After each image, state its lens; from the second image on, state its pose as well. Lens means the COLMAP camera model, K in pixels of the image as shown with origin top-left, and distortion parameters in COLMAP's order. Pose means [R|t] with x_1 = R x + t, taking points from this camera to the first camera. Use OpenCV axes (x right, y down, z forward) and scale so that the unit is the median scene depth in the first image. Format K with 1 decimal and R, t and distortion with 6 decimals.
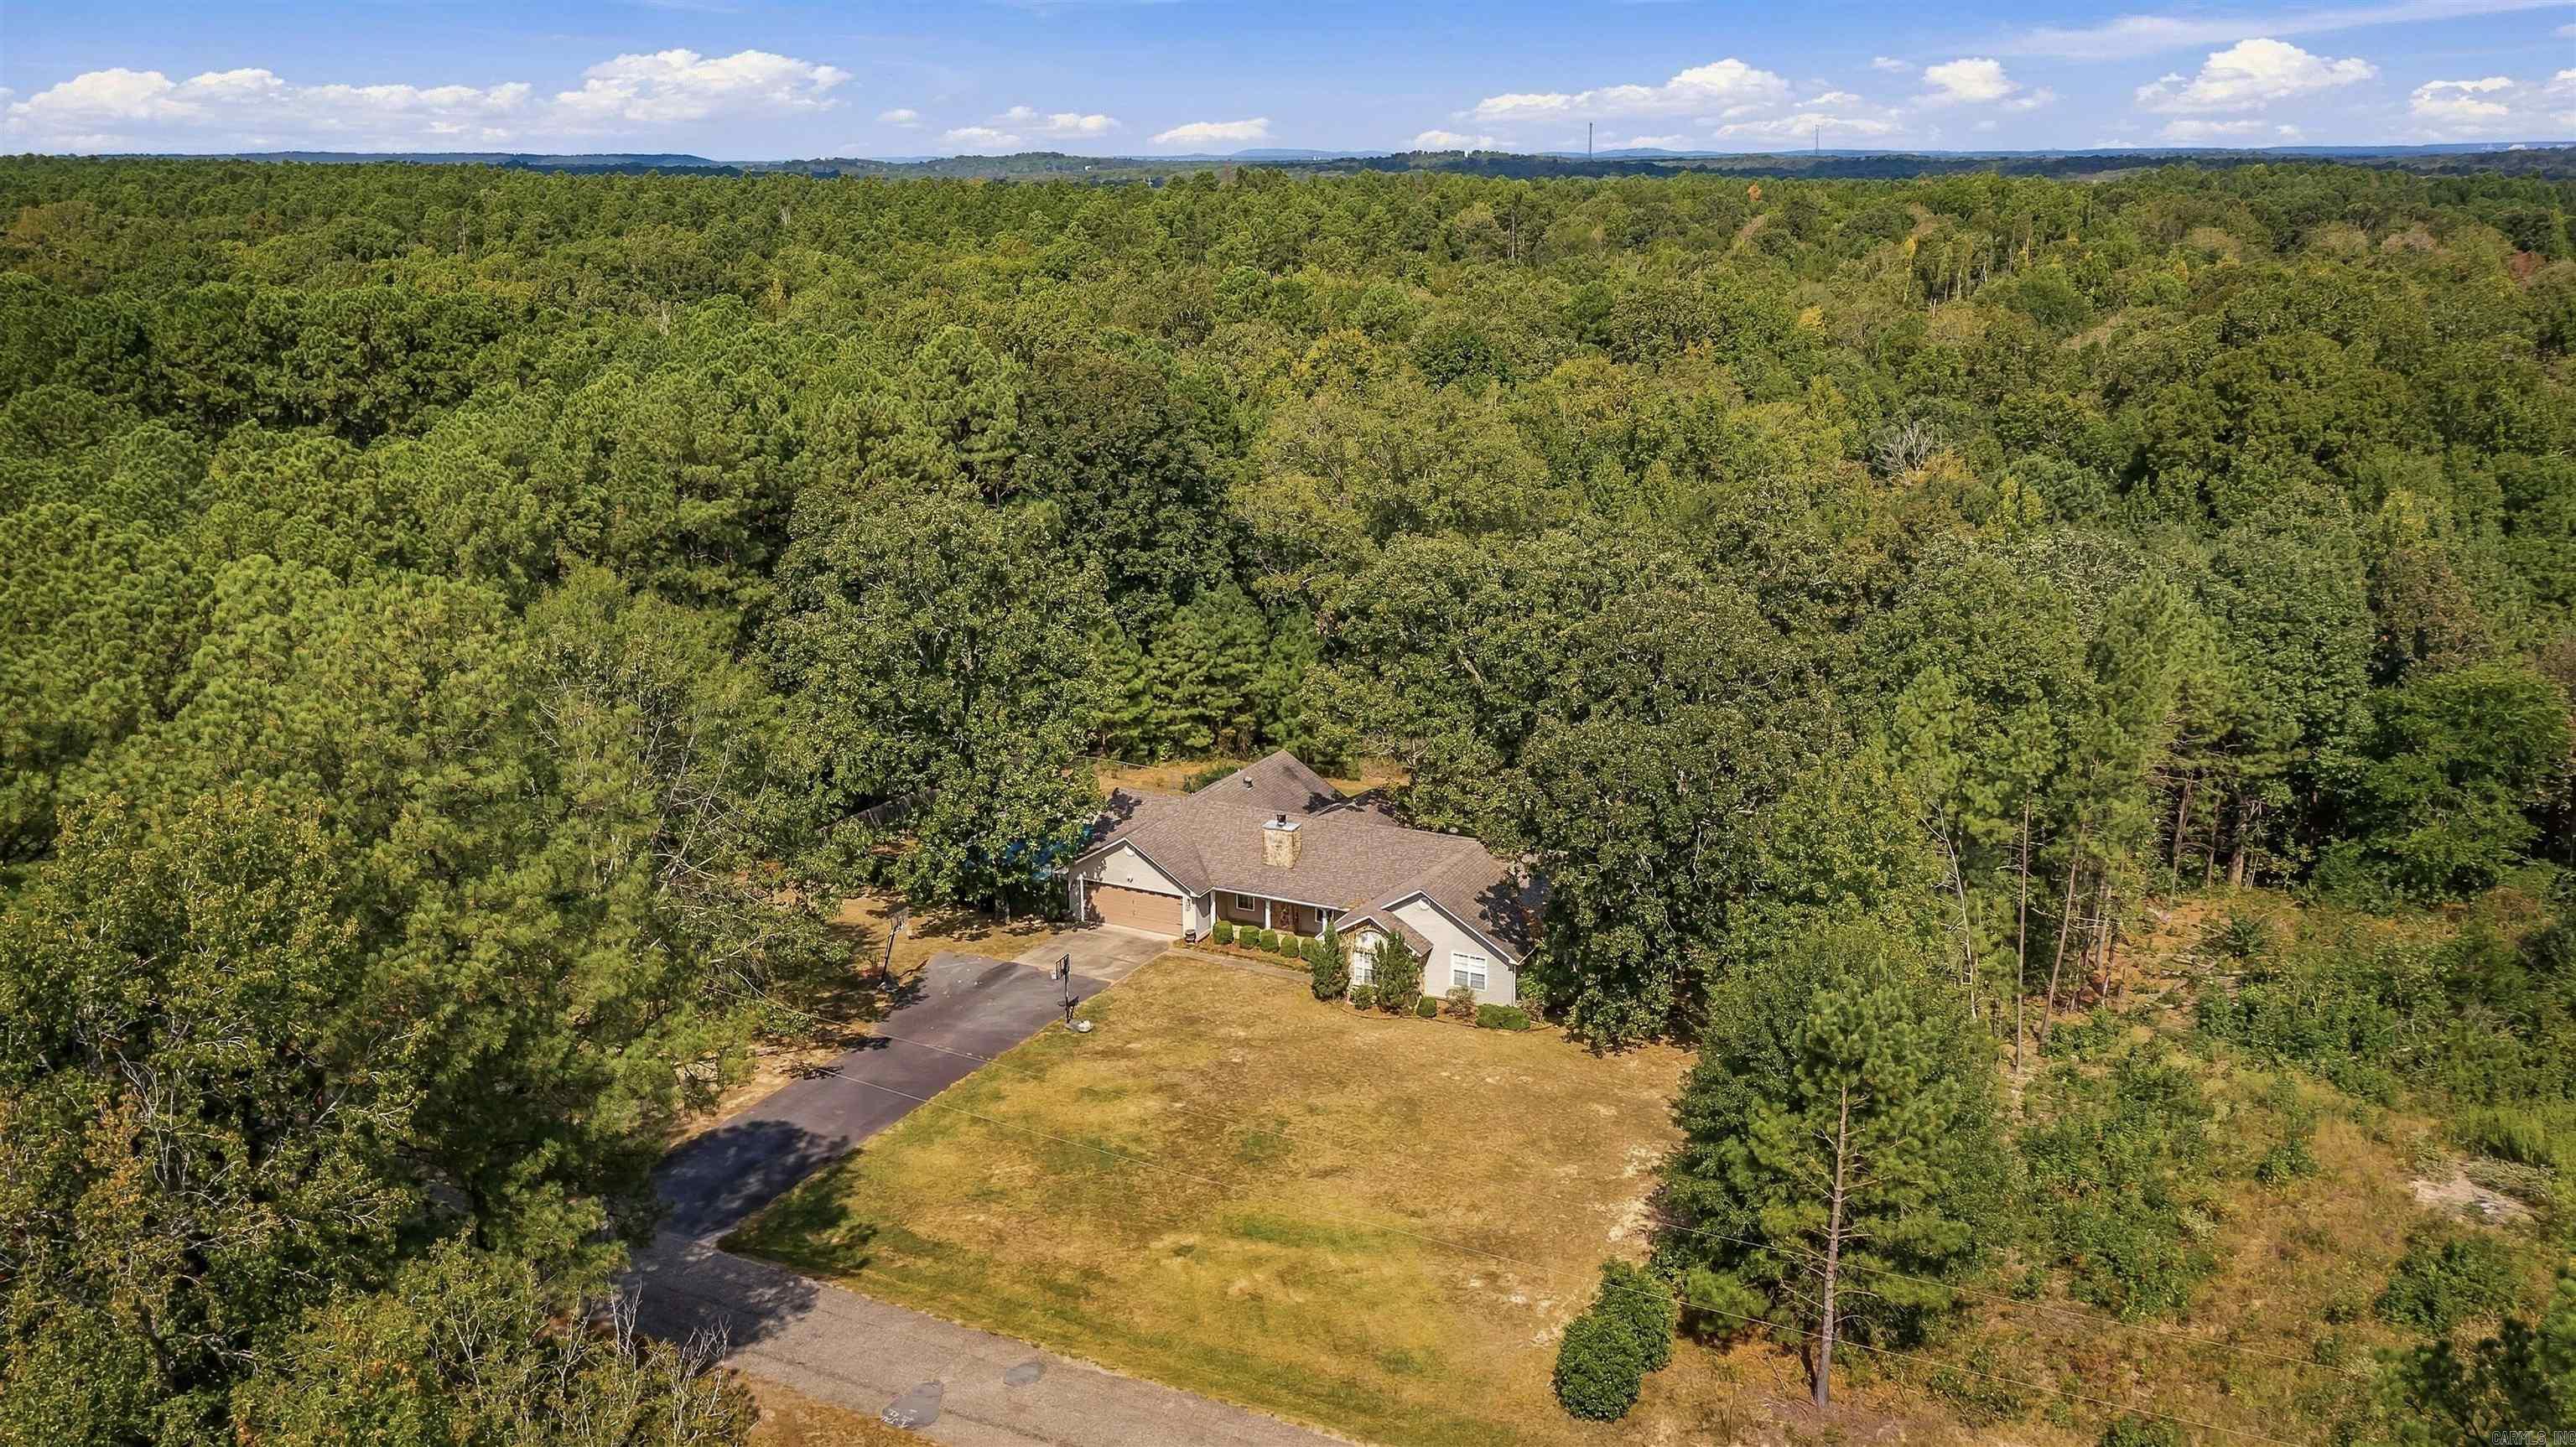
lens RADIAL K [[2053.4, 0, 1299.3], [0, 2053.4, 717.9], [0, 0, 1]] dist [0.011666, 0.007570]
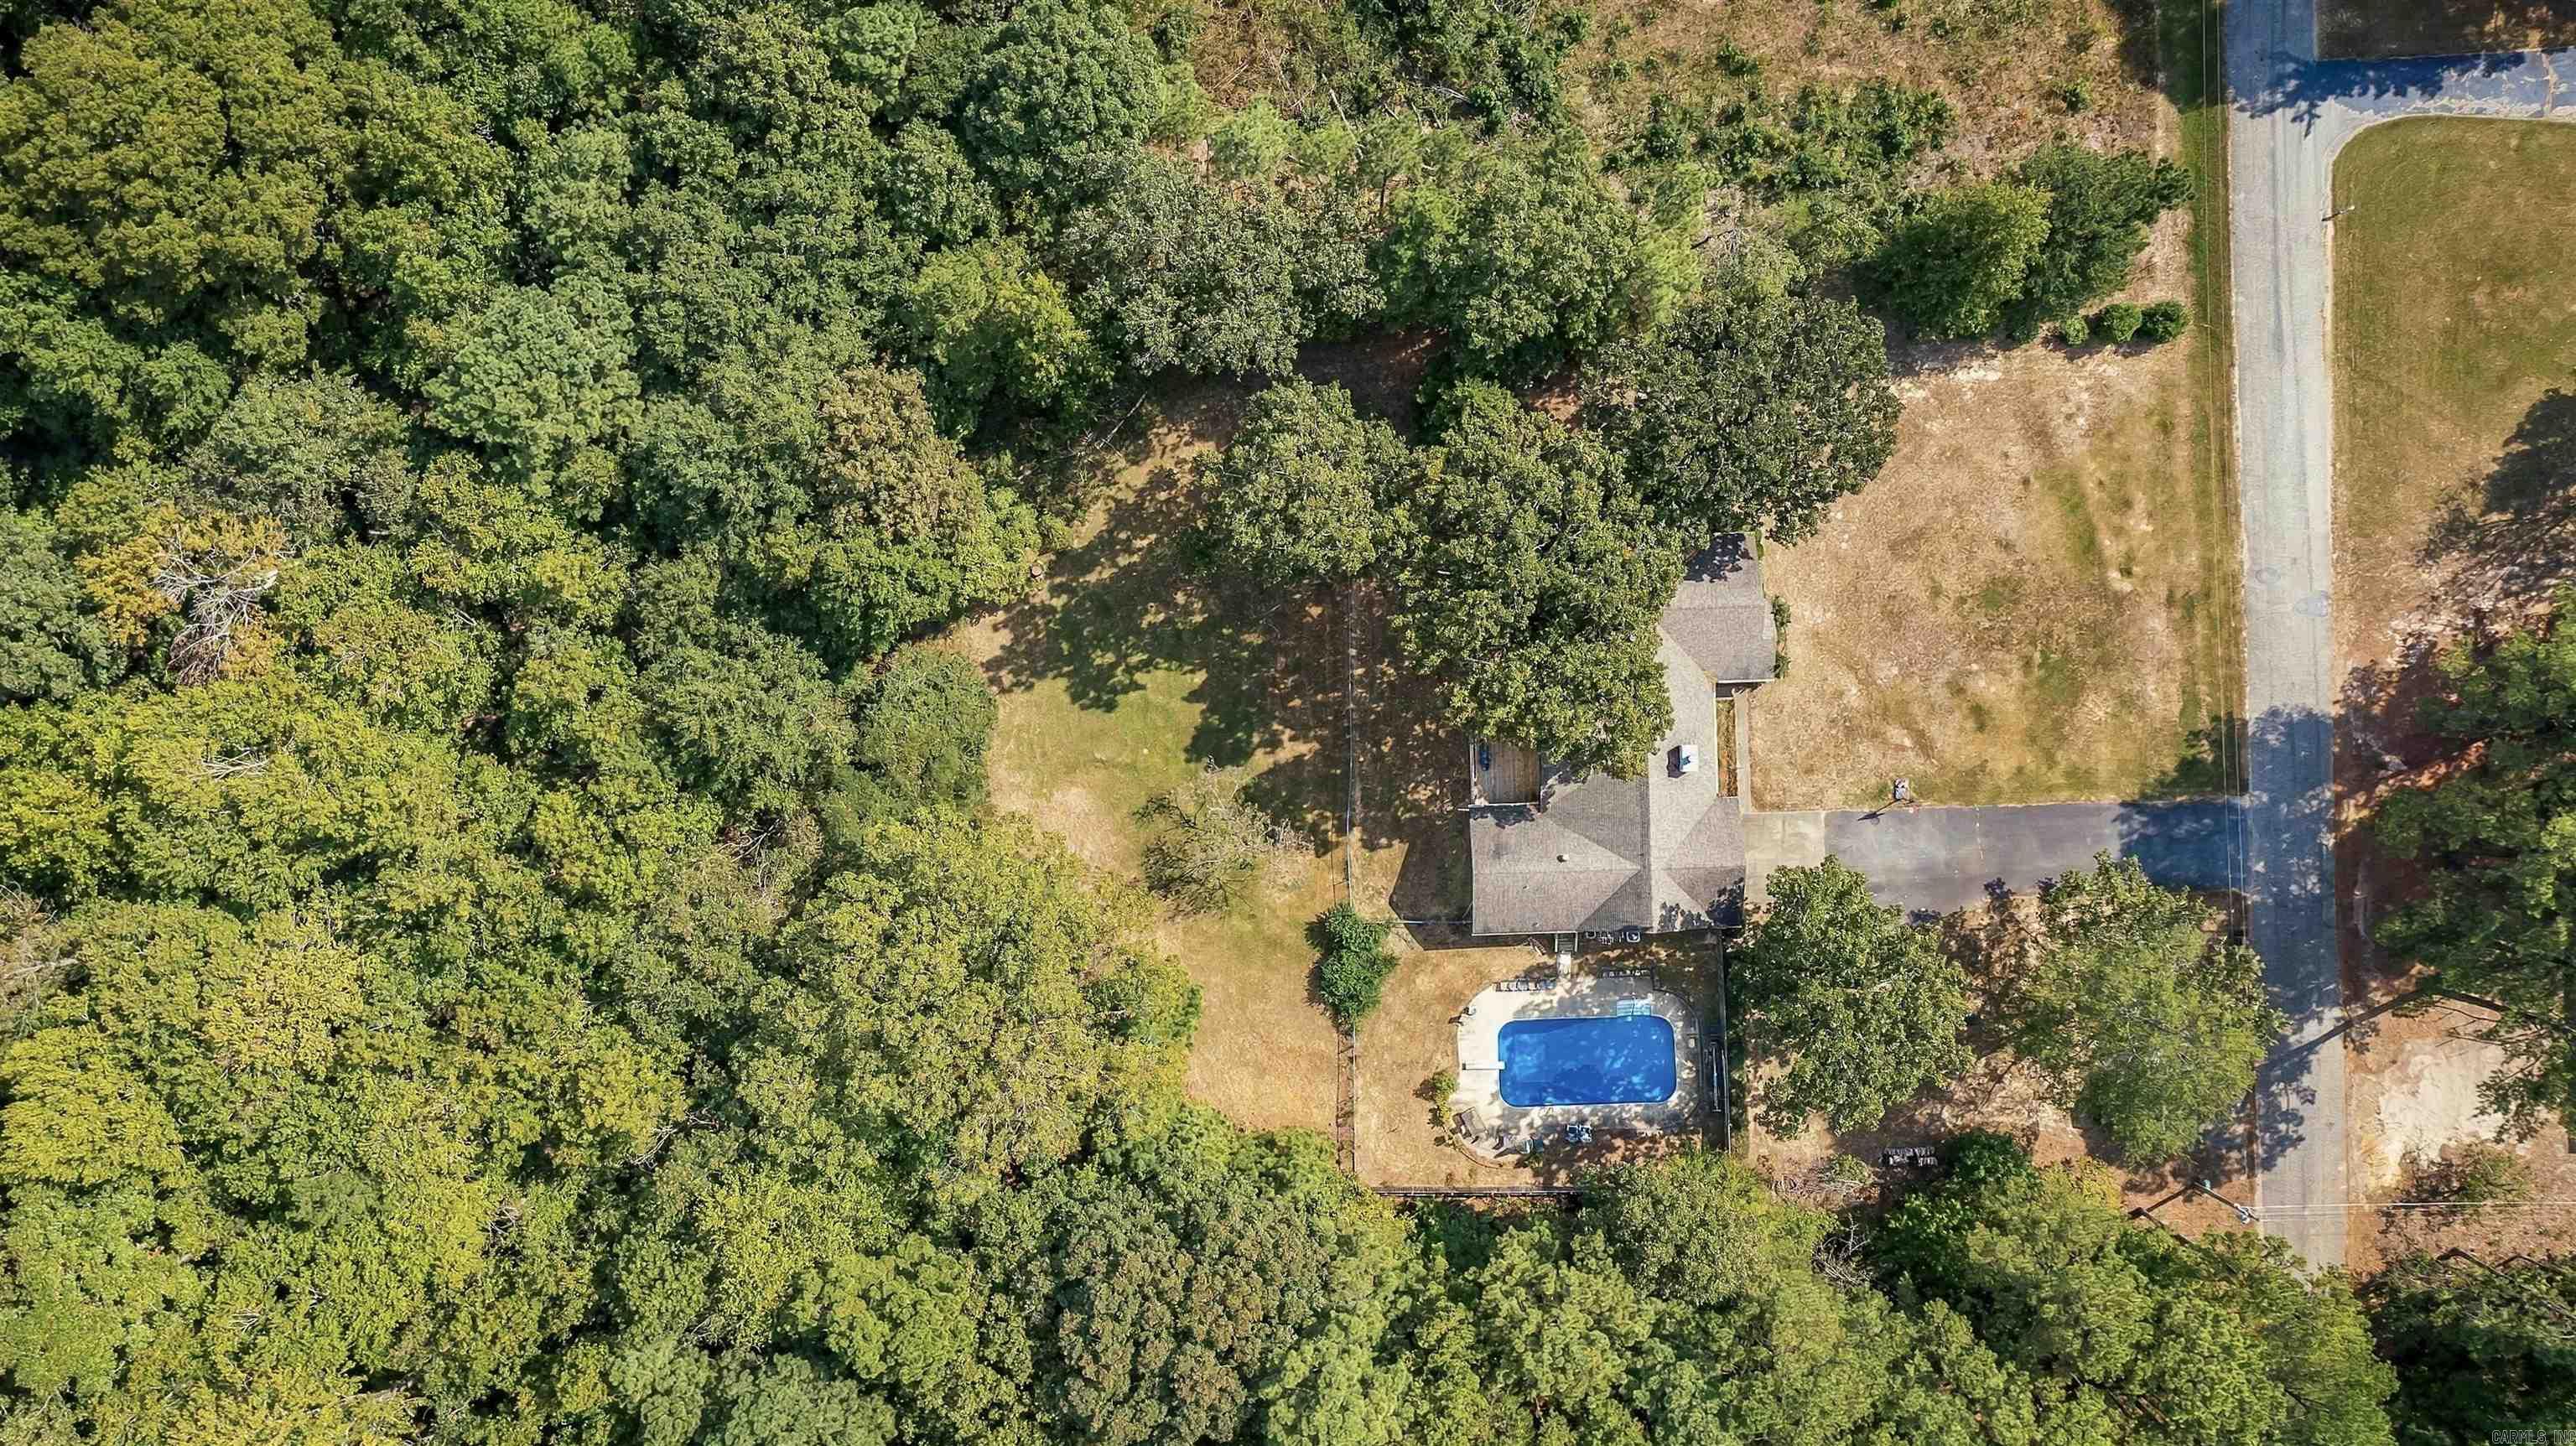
lens RADIAL K [[2053.3, 0, 1286.5], [0, 2053.3, 735.7], [0, 0, 1]] dist [0.011666, 0.007570]
pose [[-0.470356, -0.882402, -0.011507, 0.152725], [0.244382, -0.142773, 0.959111, -1.379208], [-0.847964, 0.448312, 0.282797, 0.942055]]
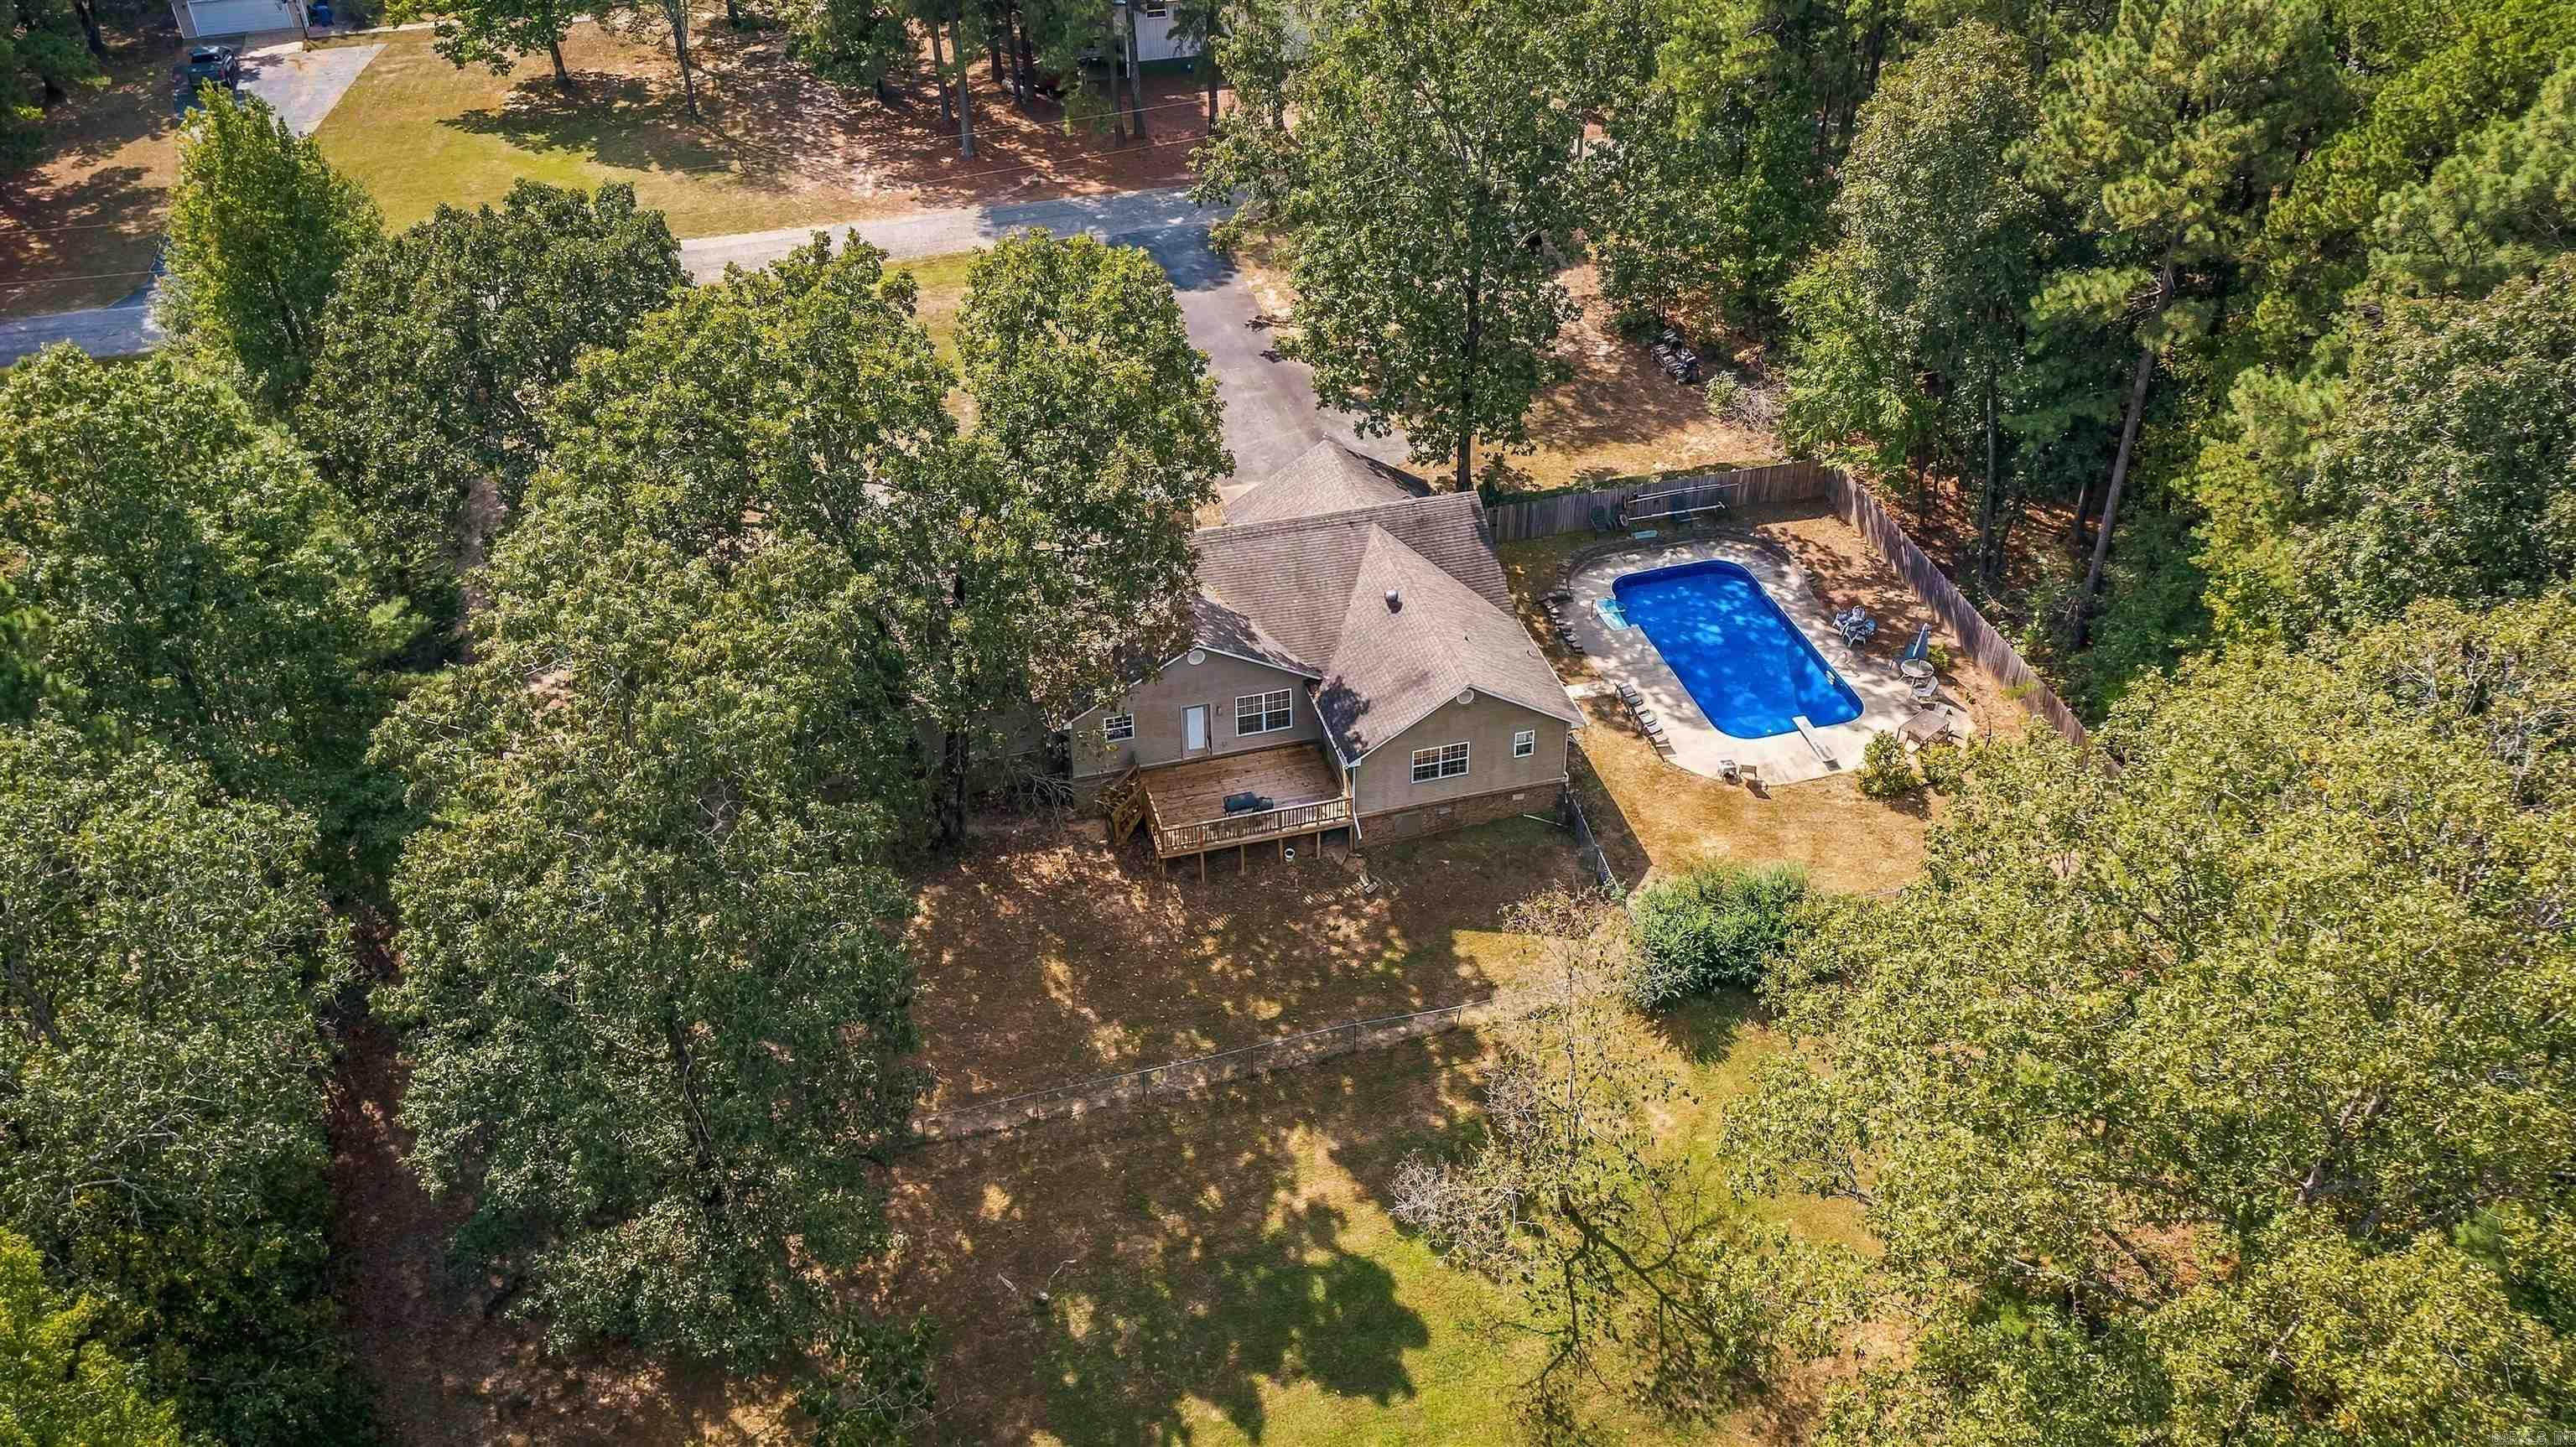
lens RADIAL K [[2053.4, 0, 1289.8], [0, 2053.4, 707.7], [0, 0, 1]] dist [0.011666, 0.007570]
pose [[-0.753015, 0.378059, -0.538553, 0.429638], [-0.174508, 0.674415, 0.717434, -0.485591], [0.634441, 0.634221, -0.441870, 1.564007]]
